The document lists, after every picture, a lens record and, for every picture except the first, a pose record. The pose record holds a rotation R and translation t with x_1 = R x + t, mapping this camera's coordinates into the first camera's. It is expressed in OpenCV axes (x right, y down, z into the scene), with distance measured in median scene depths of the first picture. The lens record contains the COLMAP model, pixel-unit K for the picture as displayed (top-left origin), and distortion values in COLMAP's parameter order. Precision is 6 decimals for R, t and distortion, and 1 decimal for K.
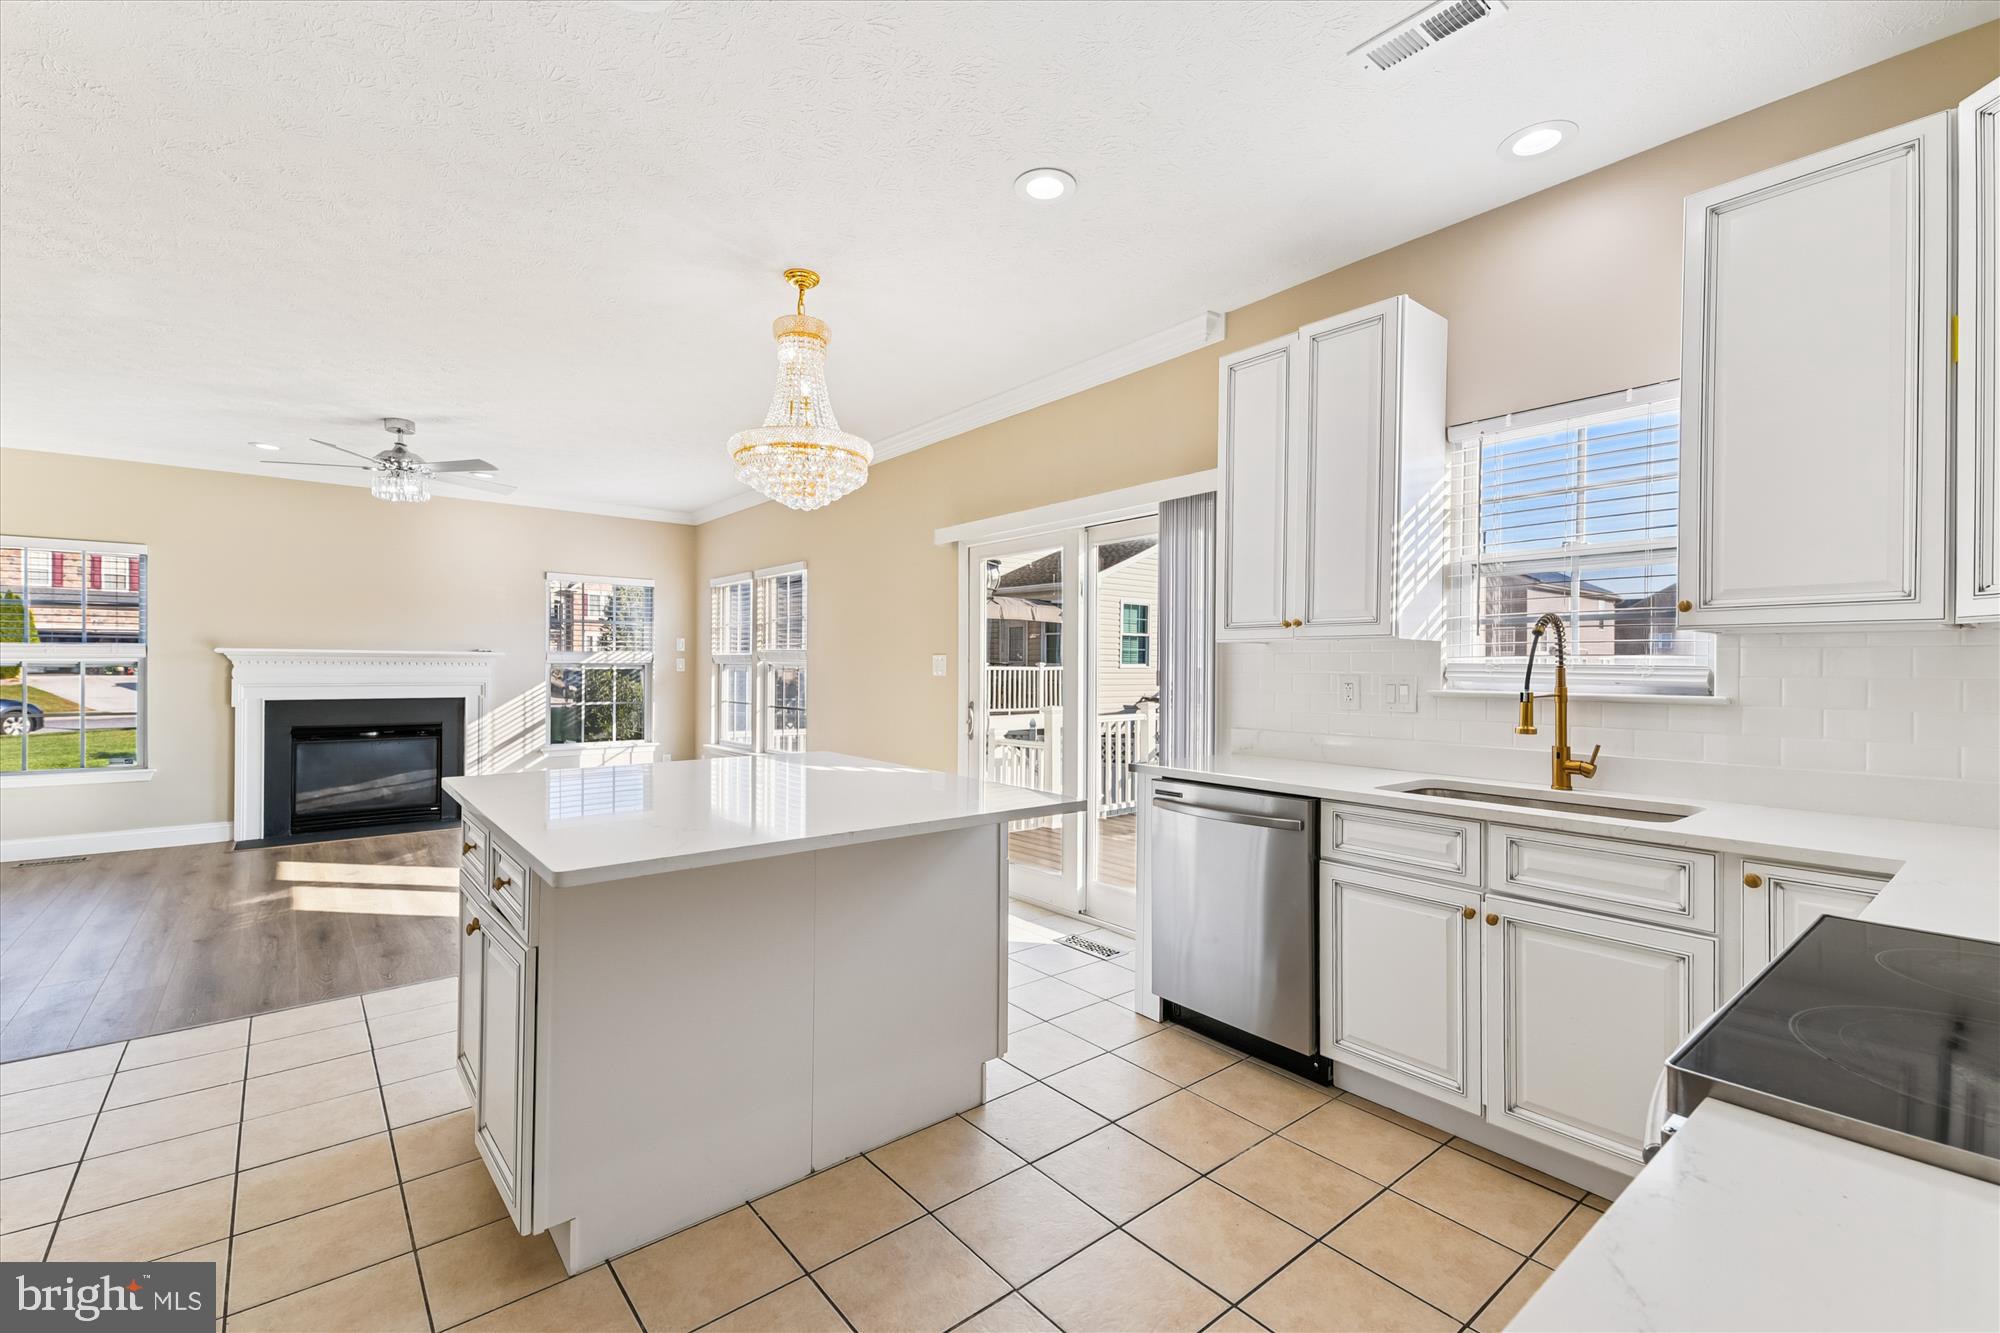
lens RADIAL K [[860.0, 0, 1005.3], [0, 860.0, 661.2], [0, 0, 1]] dist [0.021470, 0.000063]
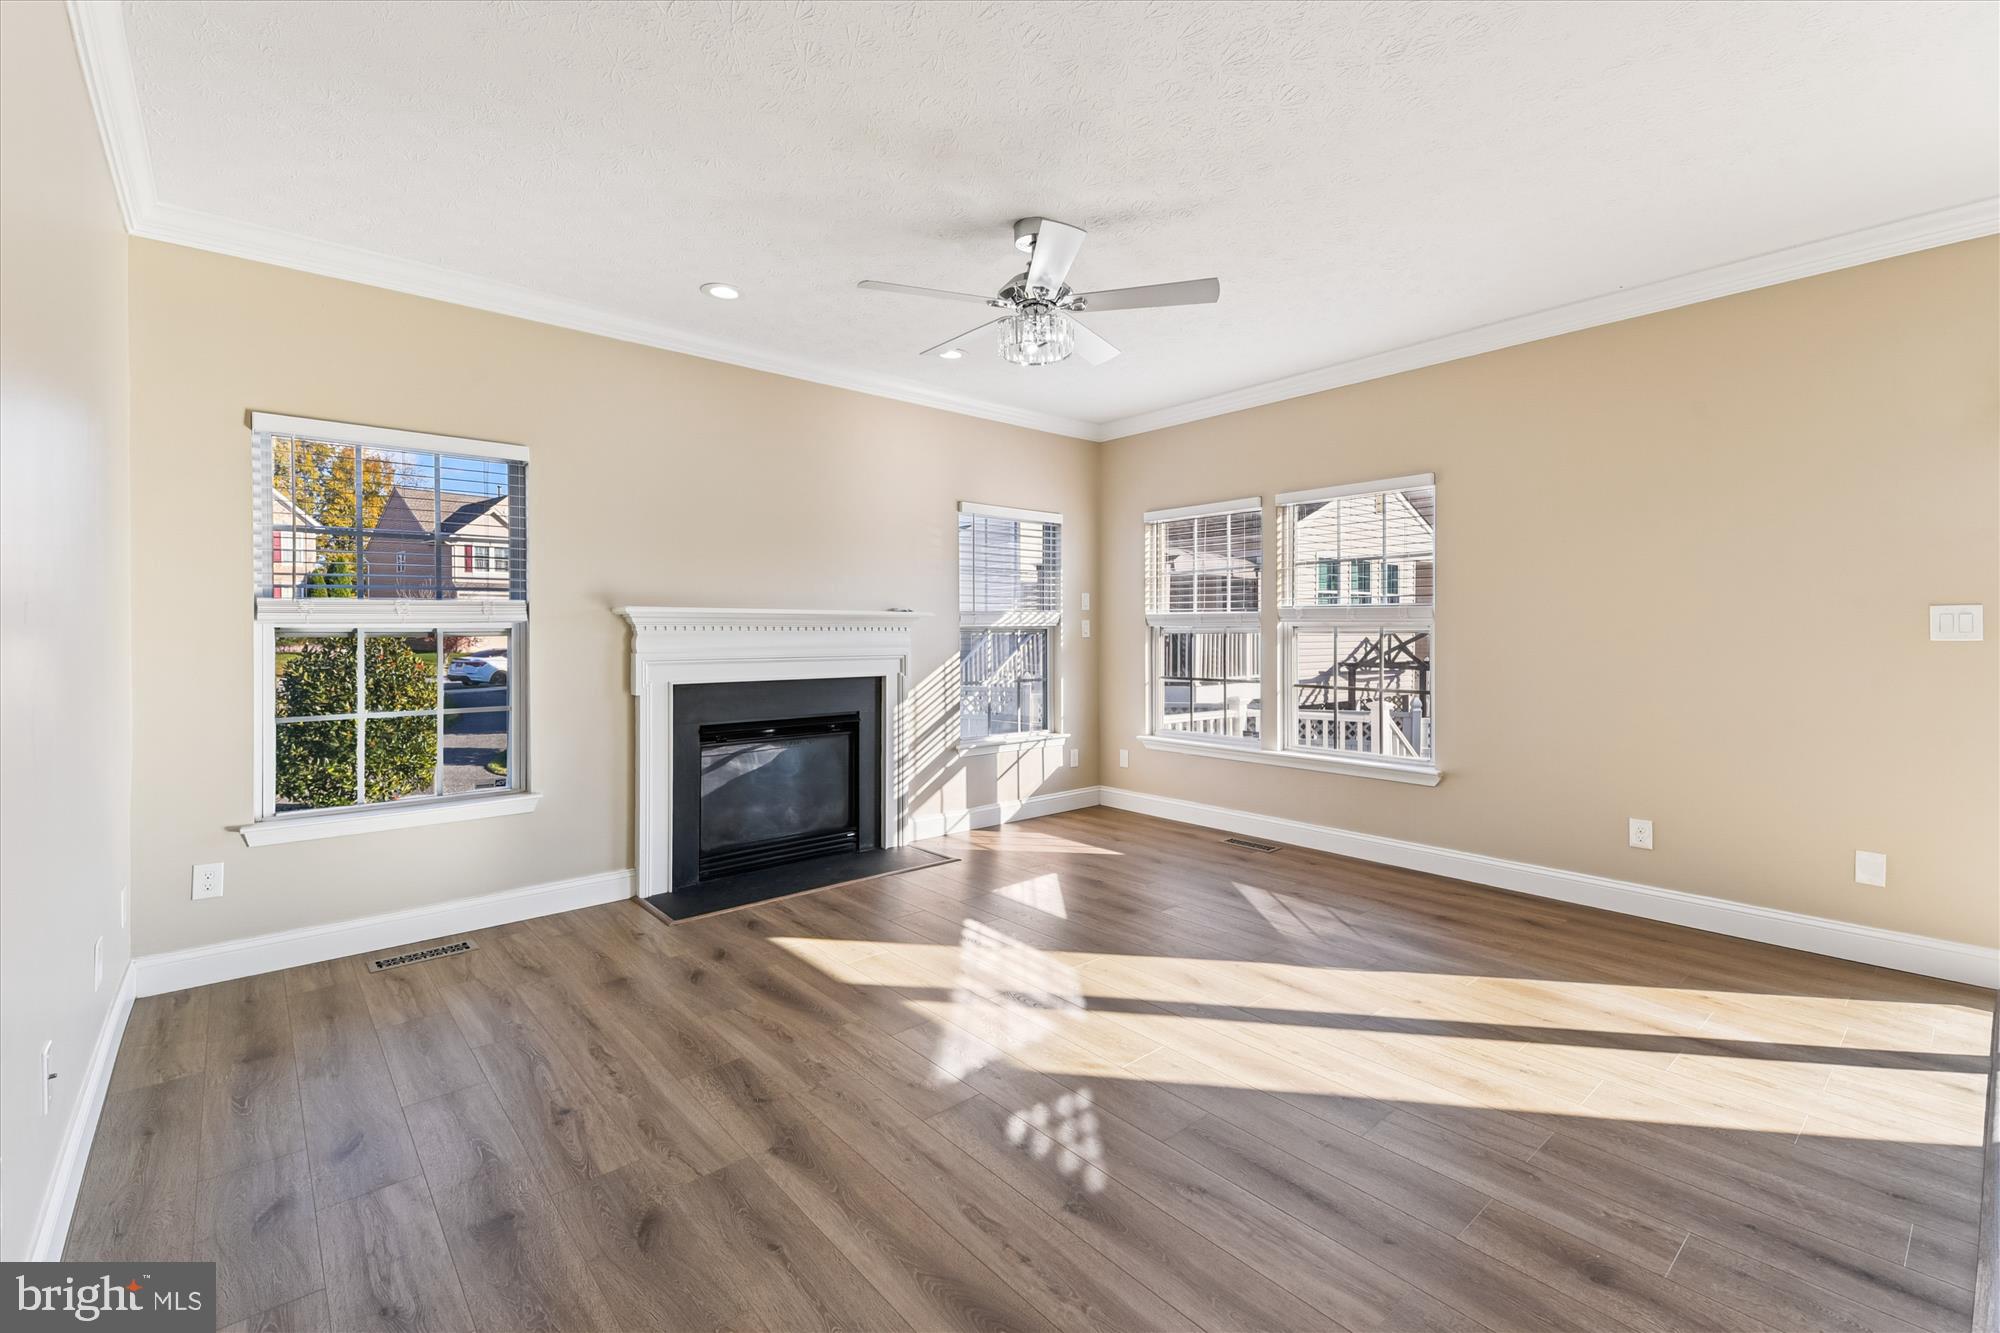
lens RADIAL K [[858.5, 0, 999.4], [0, 858.5, 629.1], [0, 0, 1]] dist [0.038816, -0.000075]
pose [[0.999625, -0.007326, 0.026393, -0.623616], [0.007168, 0.999956, 0.006057, -0.000037], [-0.026436, -0.005865, 0.999633, 0.338230]]
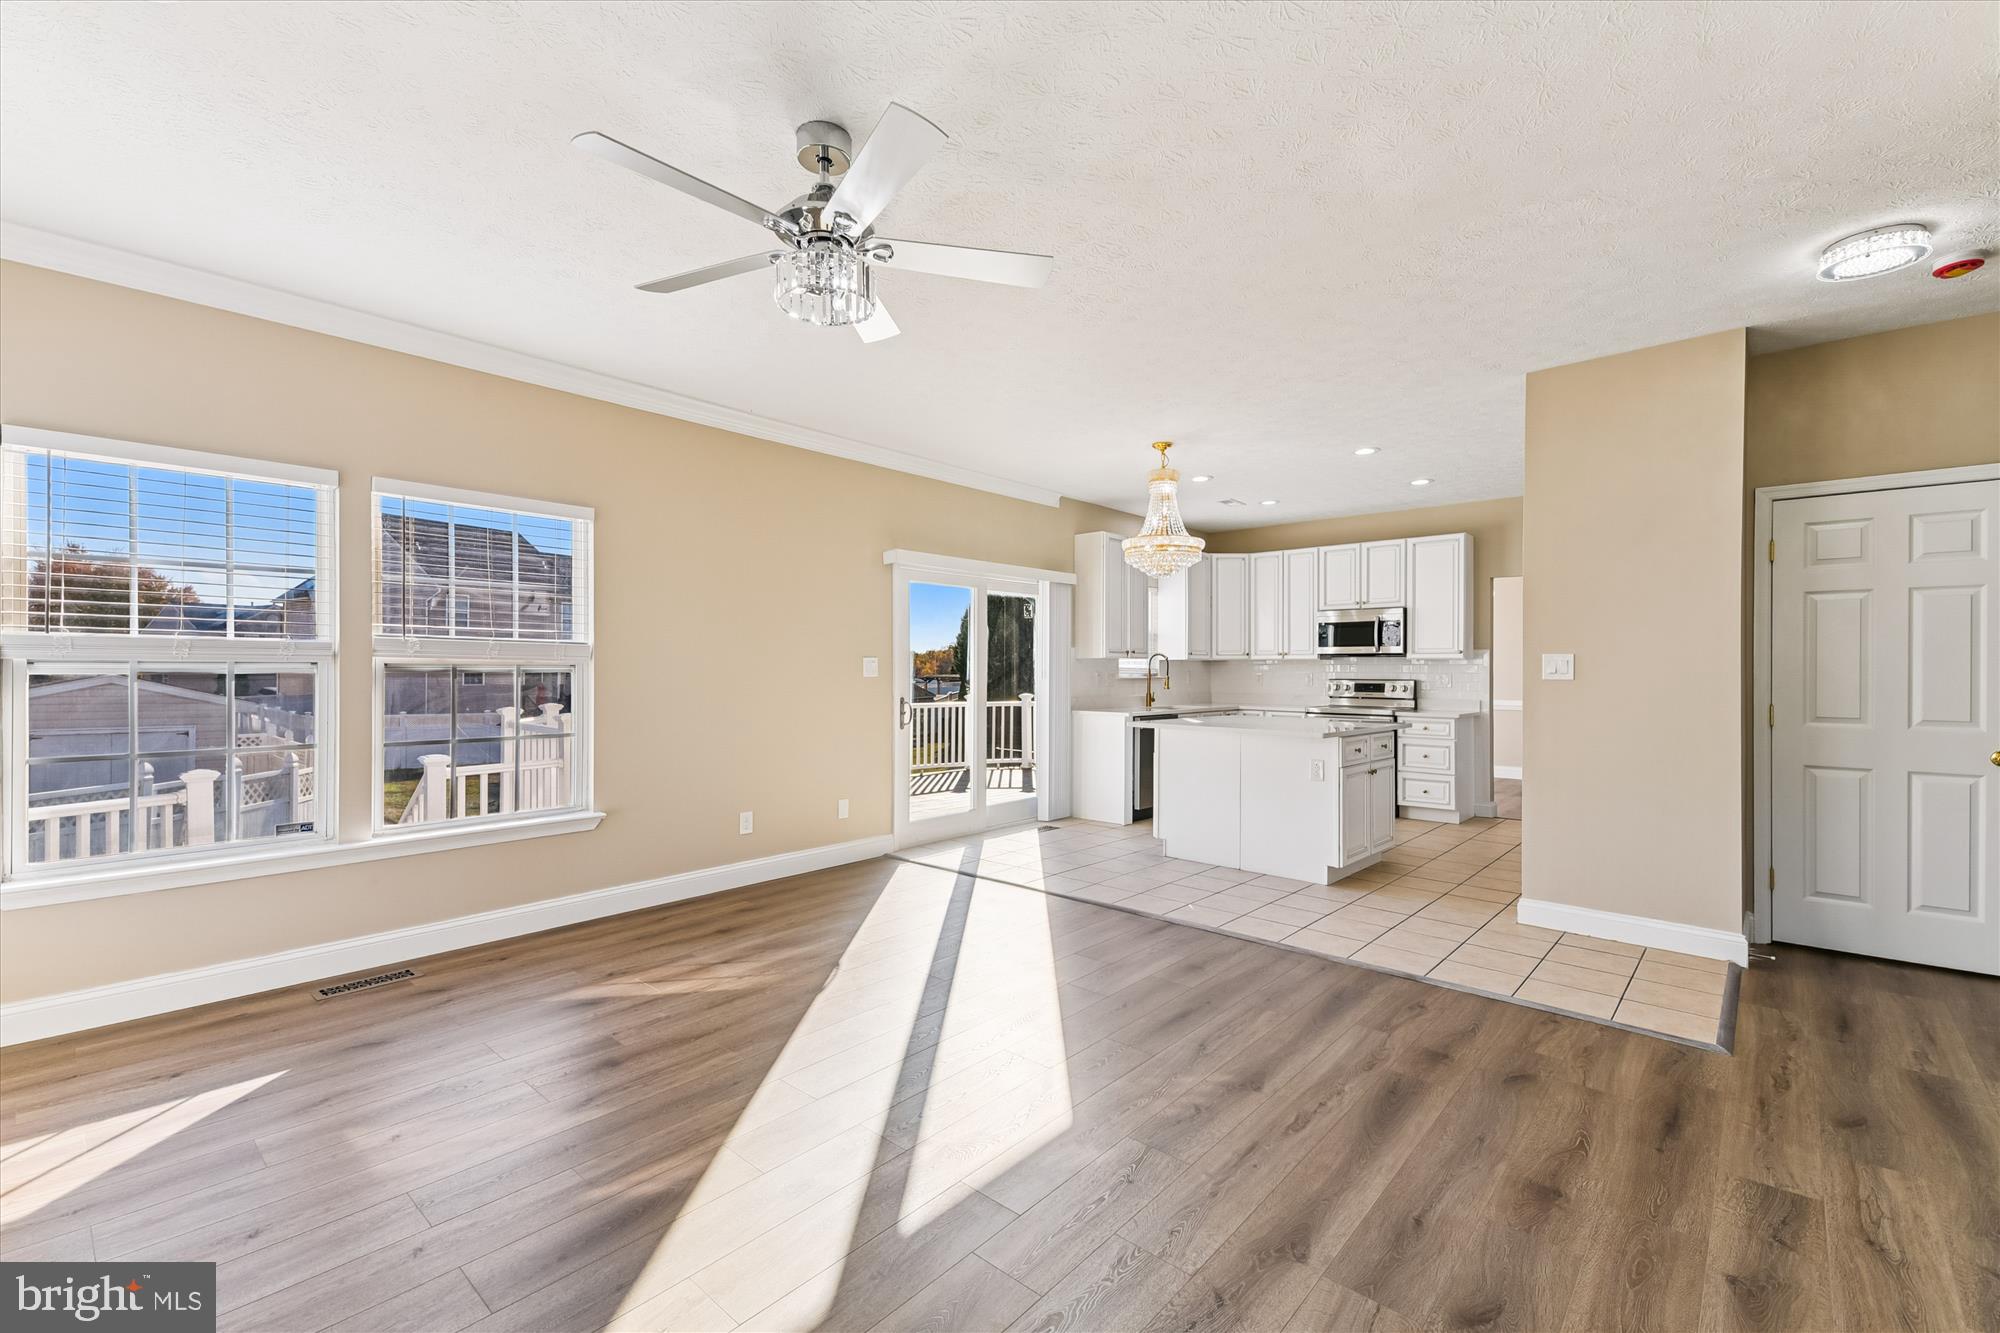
lens RADIAL K [[847.9, 0, 1003.0], [0, 847.9, 672.2], [0, 0, 1]] dist [0.052885, -0.019888]
pose [[-0.153240, -0.006690, 0.988166, -0.982845], [-0.010231, 0.999934, 0.005183, 0.002839], [-0.988136, -0.009316, -0.153298, 0.829730]]
